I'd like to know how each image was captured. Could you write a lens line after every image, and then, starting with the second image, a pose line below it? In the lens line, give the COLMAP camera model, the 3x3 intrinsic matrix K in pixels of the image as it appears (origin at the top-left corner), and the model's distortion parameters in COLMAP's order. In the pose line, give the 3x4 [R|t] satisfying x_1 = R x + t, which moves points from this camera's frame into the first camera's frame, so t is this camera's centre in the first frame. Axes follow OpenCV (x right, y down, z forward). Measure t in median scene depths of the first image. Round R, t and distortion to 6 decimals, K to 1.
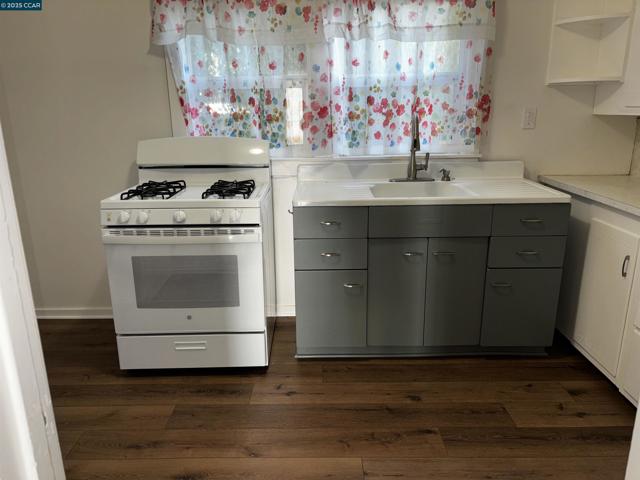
lens RADIAL K [[482.7, 0, 317.9], [0, 482.7, 243.1], [0, 0, 1]] dist [0.030673, 0.001611]
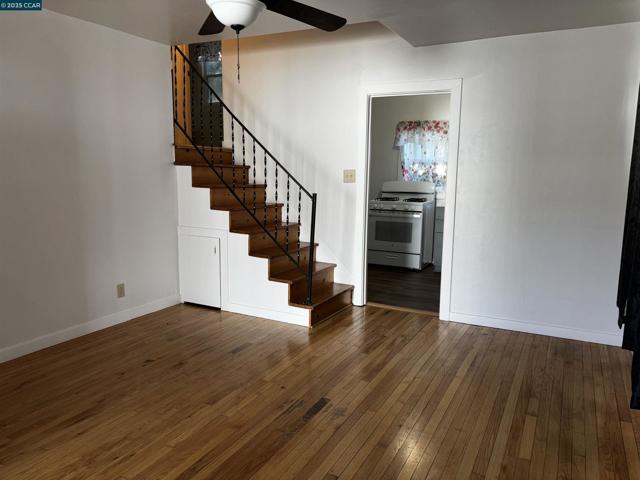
lens RADIAL K [[482.7, 0, 317.9], [0, 482.7, 238.9], [0, 0, 1]] dist [0.030673, 0.001611]
pose [[0.884410, 0.086744, -0.458580, 0.534259], [-0.145854, 0.984732, -0.095023, 0.391474], [0.443335, 0.150925, 0.883558, -1.407015]]
